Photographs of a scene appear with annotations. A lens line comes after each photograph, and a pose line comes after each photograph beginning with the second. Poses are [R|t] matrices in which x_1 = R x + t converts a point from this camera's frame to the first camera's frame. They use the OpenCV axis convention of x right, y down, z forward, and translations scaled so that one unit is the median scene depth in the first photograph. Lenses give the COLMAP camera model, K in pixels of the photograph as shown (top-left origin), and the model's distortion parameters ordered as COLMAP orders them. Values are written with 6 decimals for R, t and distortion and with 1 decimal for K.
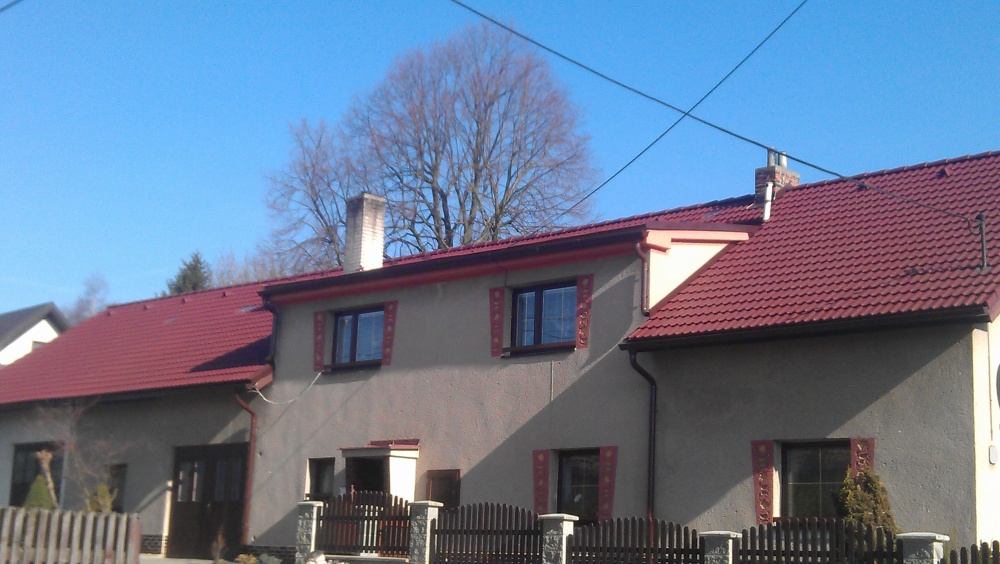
lens RADIAL K [[1381.7, 0, 500.0], [0, 1381.7, 282.0], [0, 0, 1]] dist [0.126507, -0.067230]
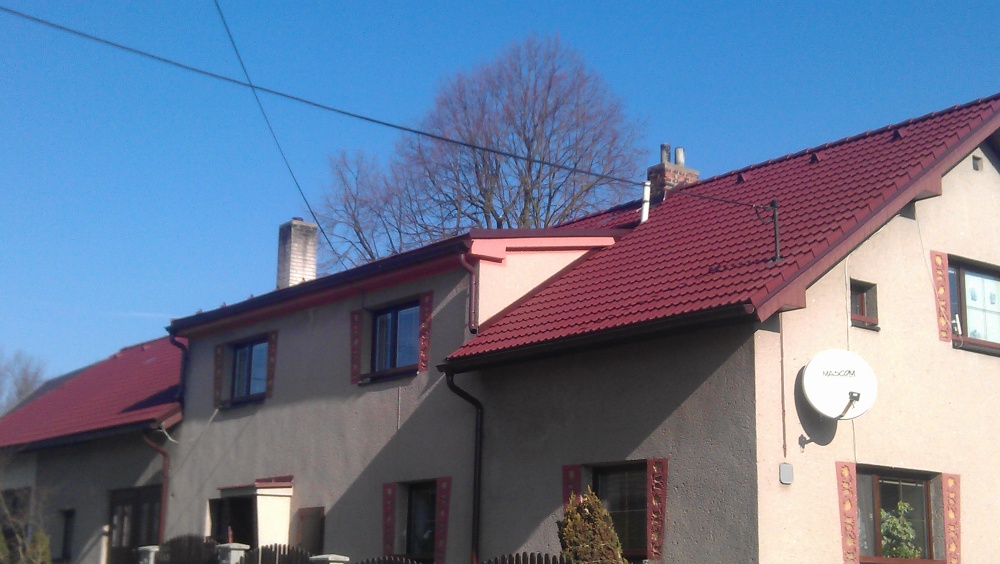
lens RADIAL K [[1381.7, 0, 500.0], [0, 1381.7, 282.0], [0, 0, 1]] dist [0.126507, -0.067230]
pose [[0.988223, -0.051528, -0.144086, 0.234733], [0.048360, 0.998507, -0.025403, 0.013556], [0.145180, 0.018135, 0.989239, 0.088018]]
